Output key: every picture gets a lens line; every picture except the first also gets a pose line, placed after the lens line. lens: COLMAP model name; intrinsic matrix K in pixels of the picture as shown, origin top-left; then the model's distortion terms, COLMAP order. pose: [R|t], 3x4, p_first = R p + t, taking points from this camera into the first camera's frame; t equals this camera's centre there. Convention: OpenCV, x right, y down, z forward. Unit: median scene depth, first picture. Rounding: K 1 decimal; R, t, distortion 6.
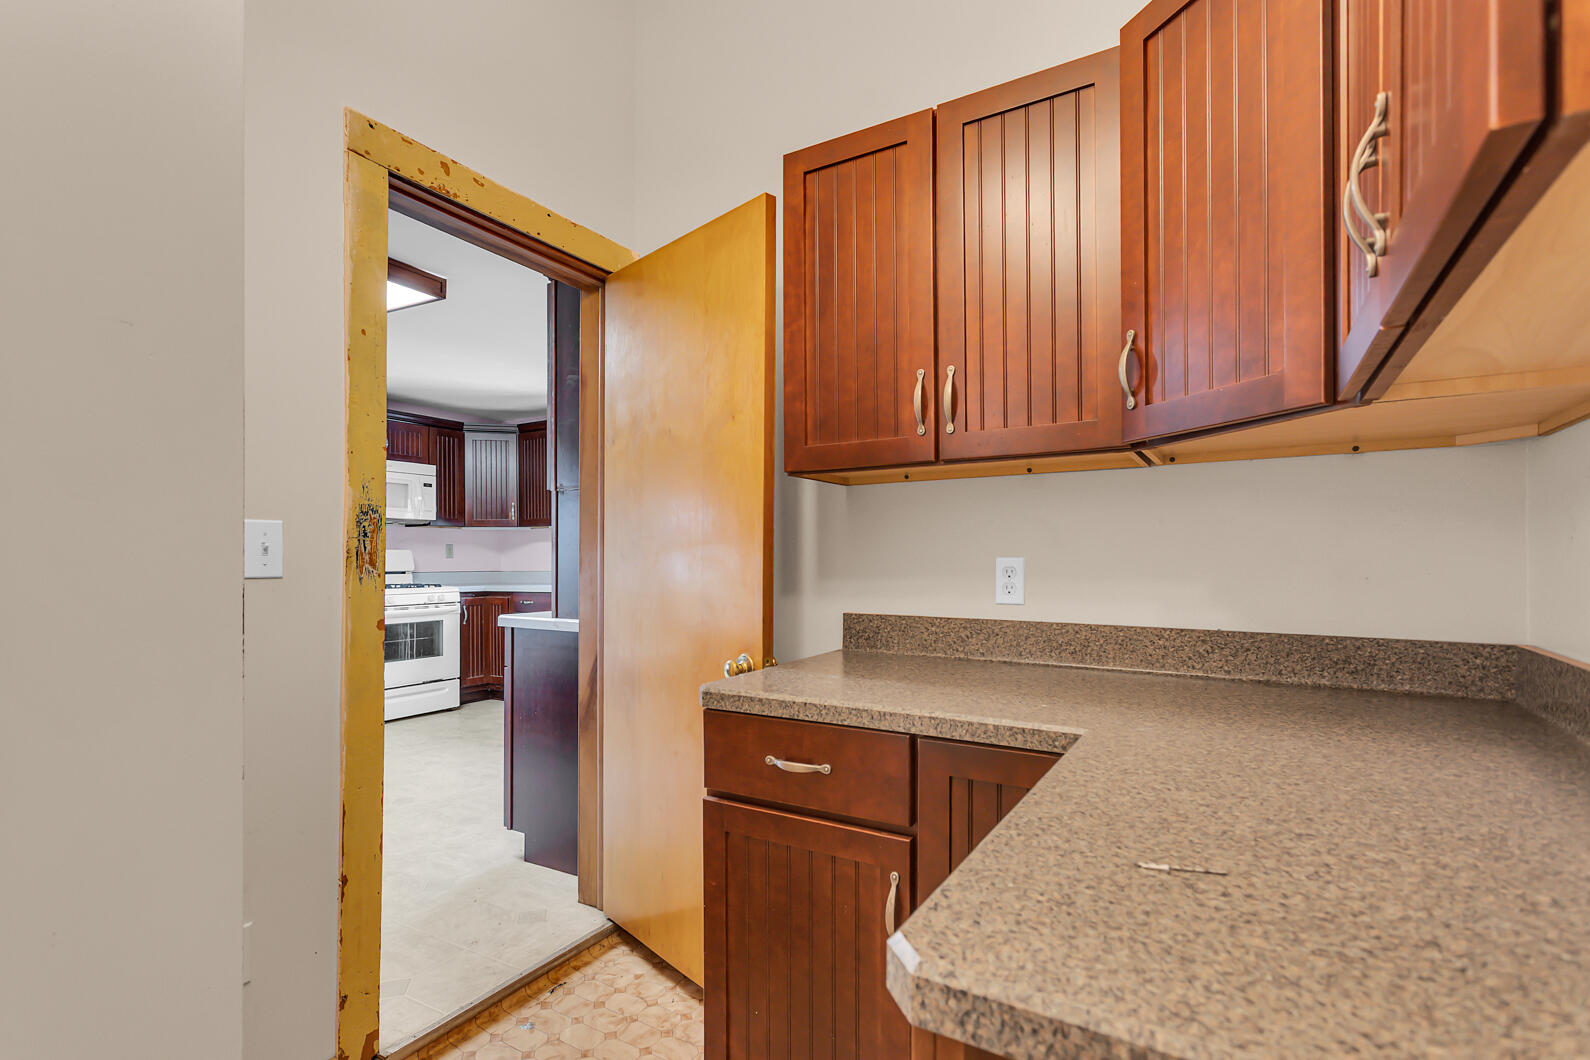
lens RADIAL K [[766.8, 0, 778.3], [0, 766.8, 551.5], [0, 0, 1]] dist [0.000617, 0.000937]
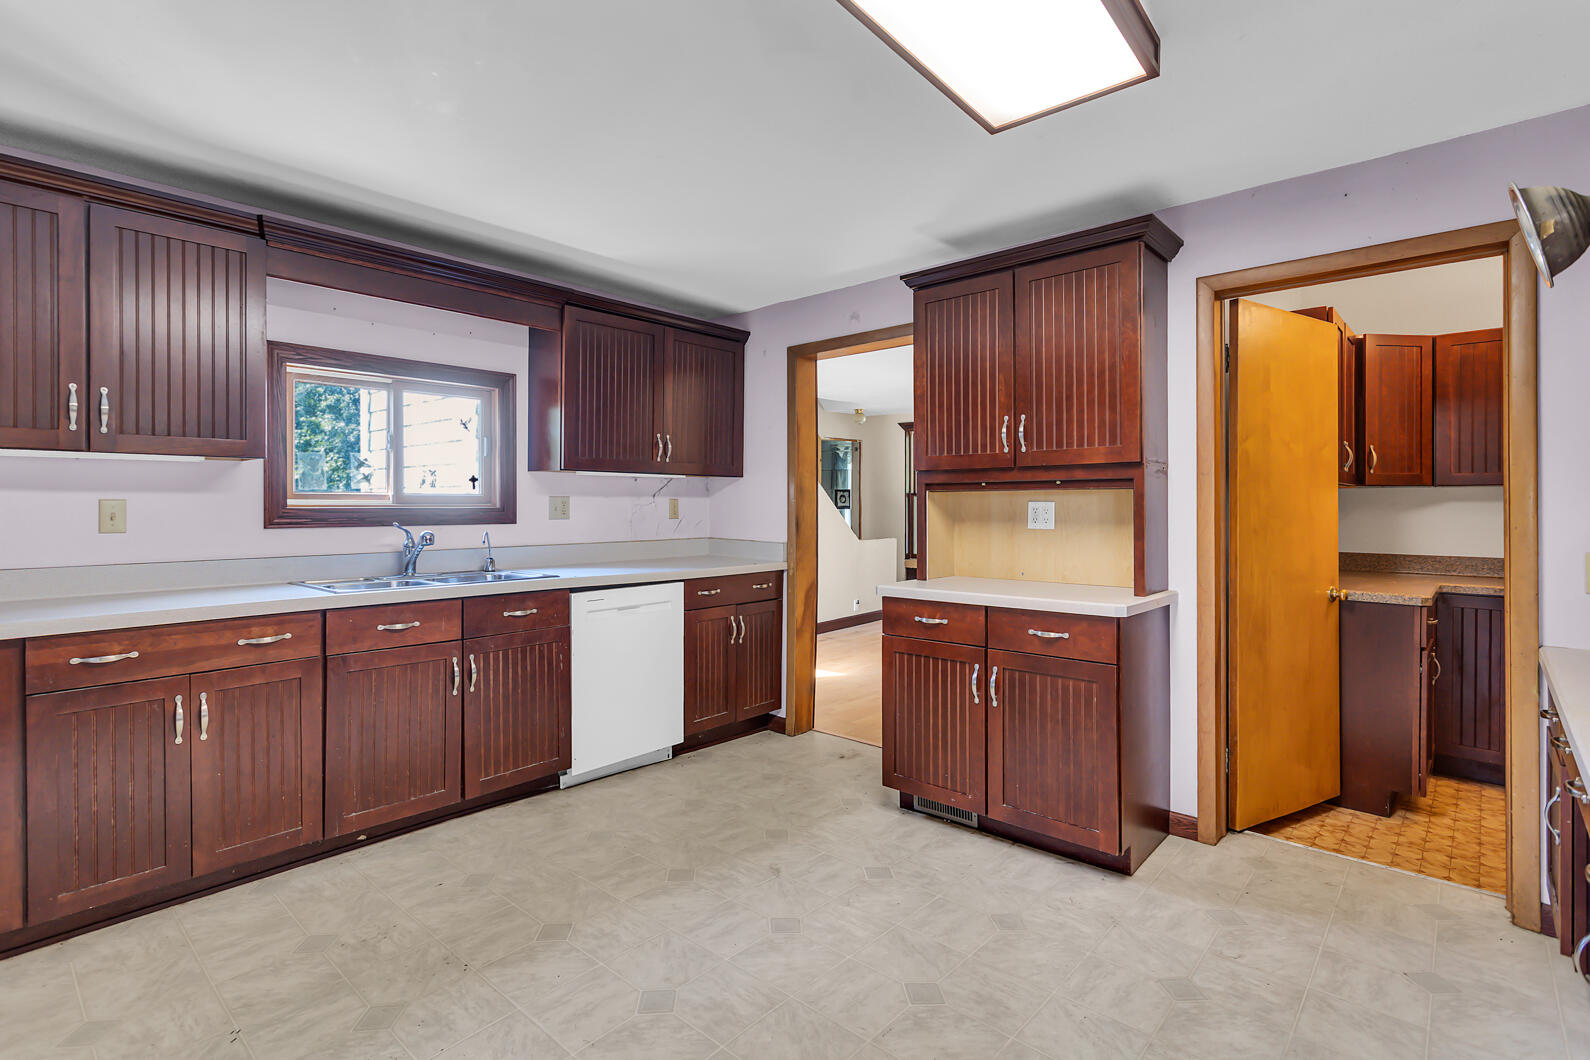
lens RADIAL K [[766.8, 0, 777.9], [0, 766.8, 504.4], [0, 0, 1]] dist [0.000617, 0.000937]
pose [[0.192685, 0.001205, 0.981260, -0.627256], [-0.008054, 0.999968, 0.000354, -0.010601], [-0.981228, -0.007971, 0.192688, 0.605108]]
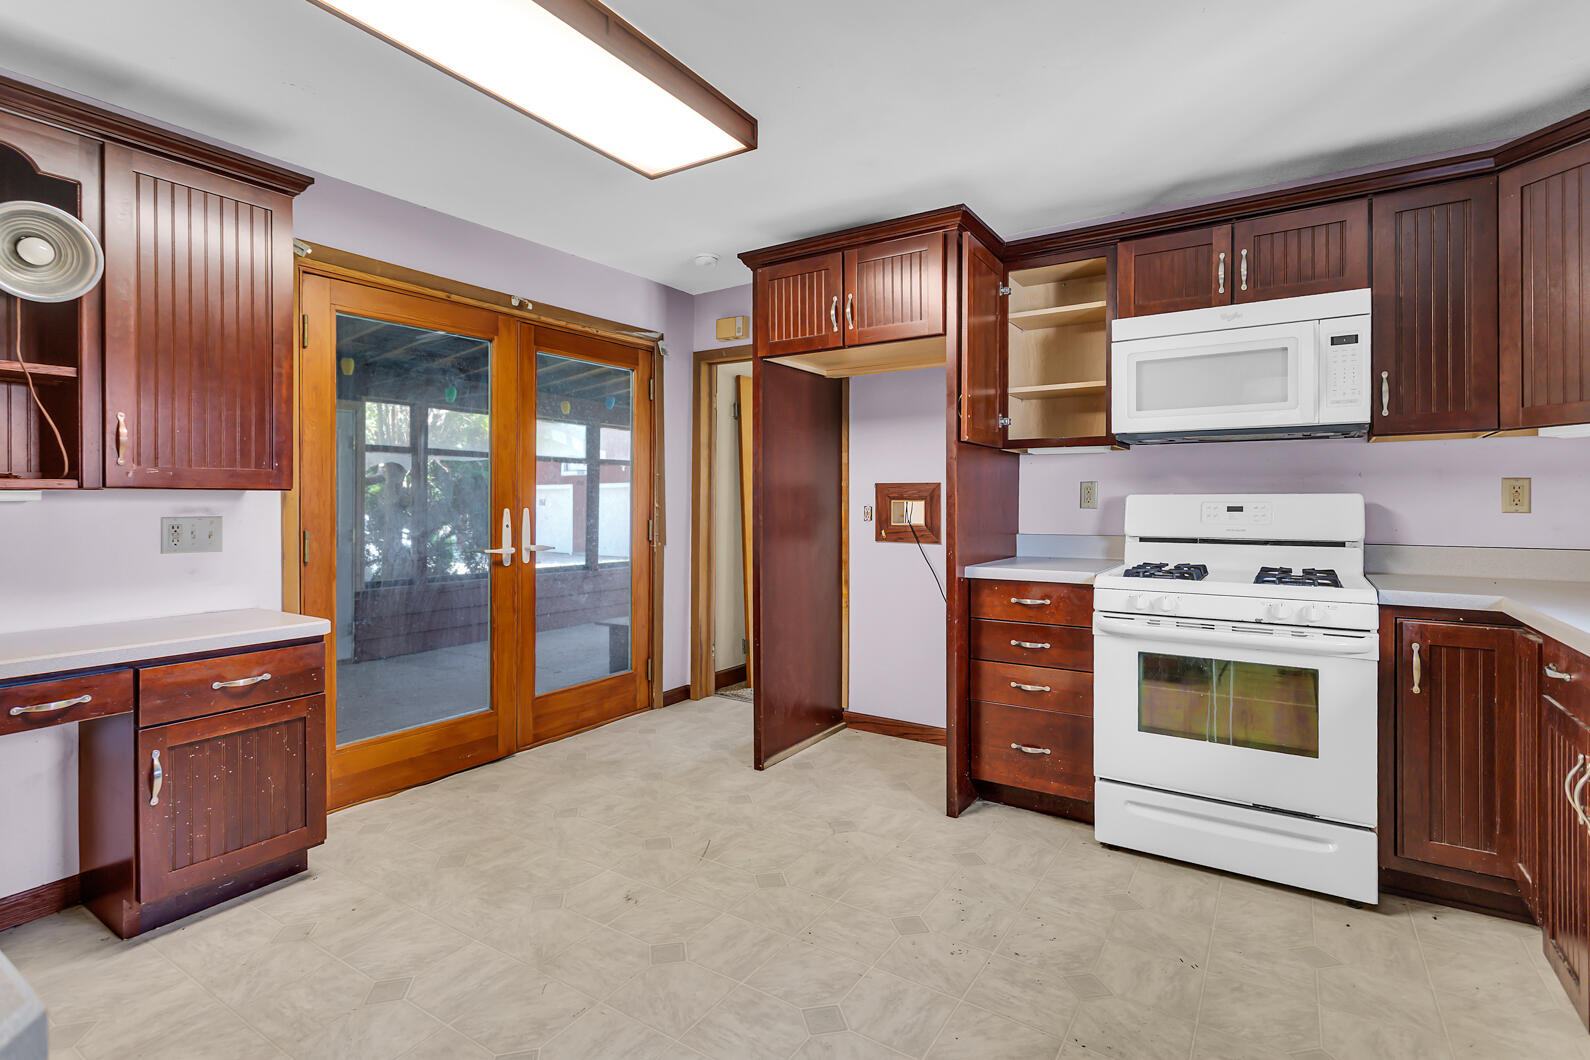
lens RADIAL K [[766.8, 0, 808.0], [0, 766.8, 509.9], [0, 0, 1]] dist [0.000617, 0.000937]
pose [[-0.015651, 0.014439, -0.999773, -0.031428], [0.009466, 0.999853, 0.014292, -0.002266], [0.999833, -0.009240, -0.015786, 0.714633]]
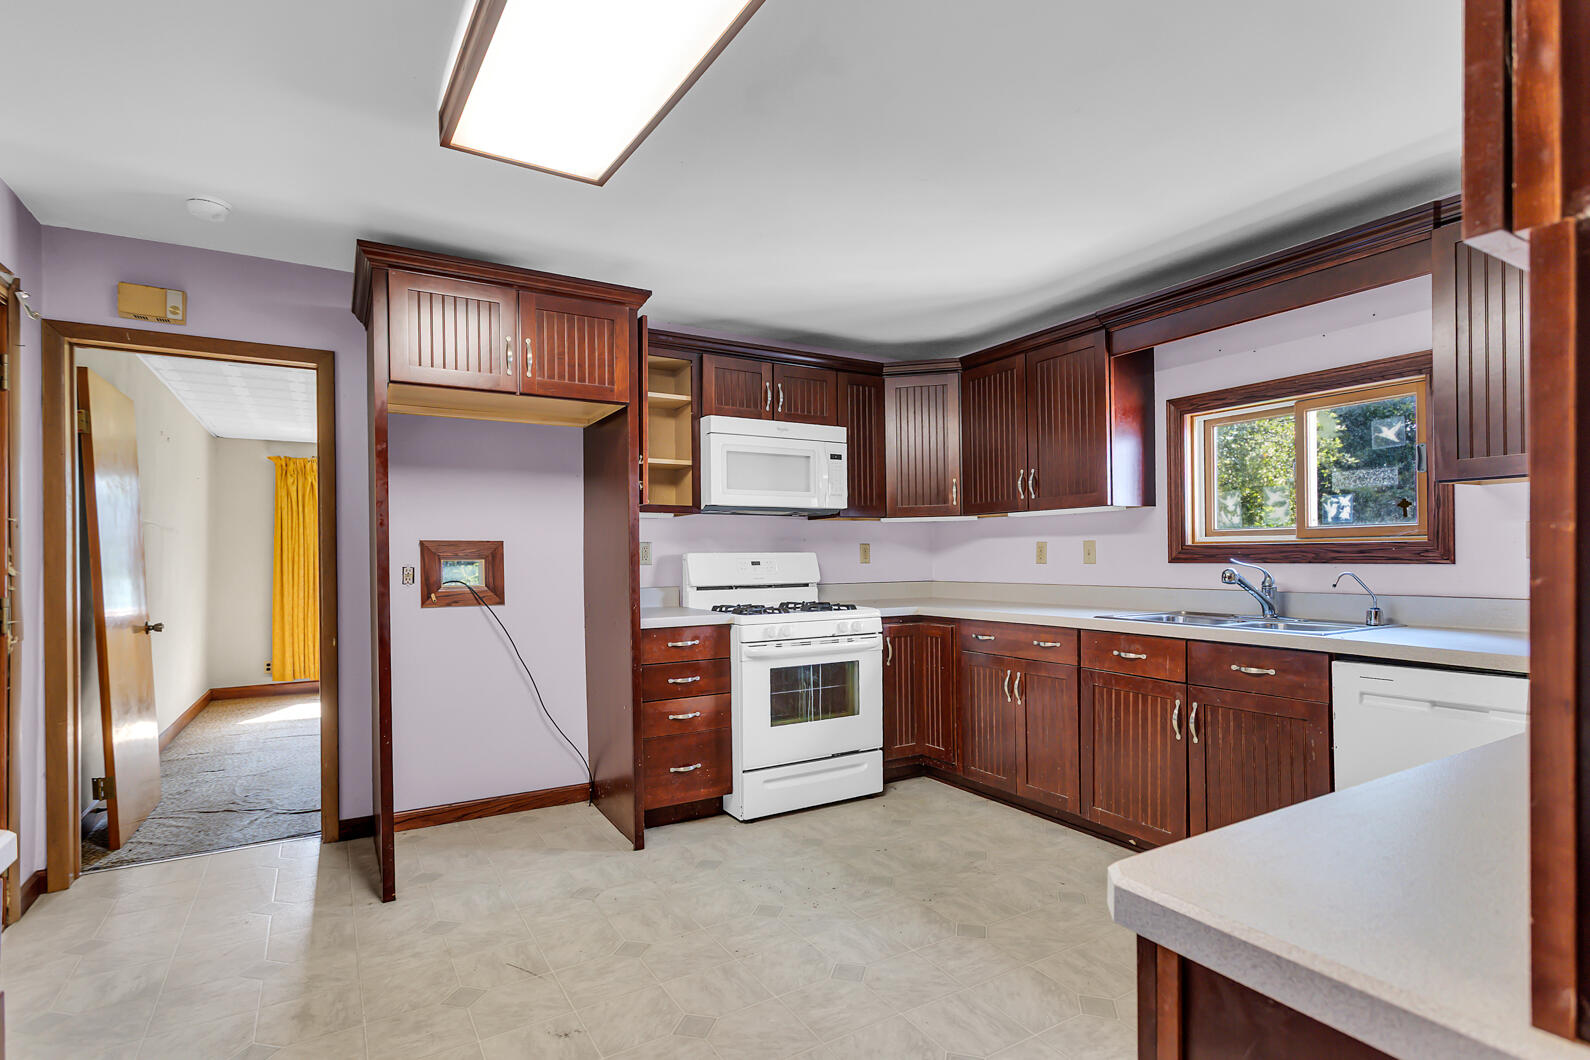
lens RADIAL K [[766.8, 0, 802.7], [0, 766.8, 570.9], [0, 0, 1]] dist [0.000617, 0.000937]
pose [[0.890395, 0.002802, -0.455180, -0.175713], [0.011375, 0.999532, 0.028404, -0.005677], [0.455047, -0.030468, 0.889946, 0.383423]]
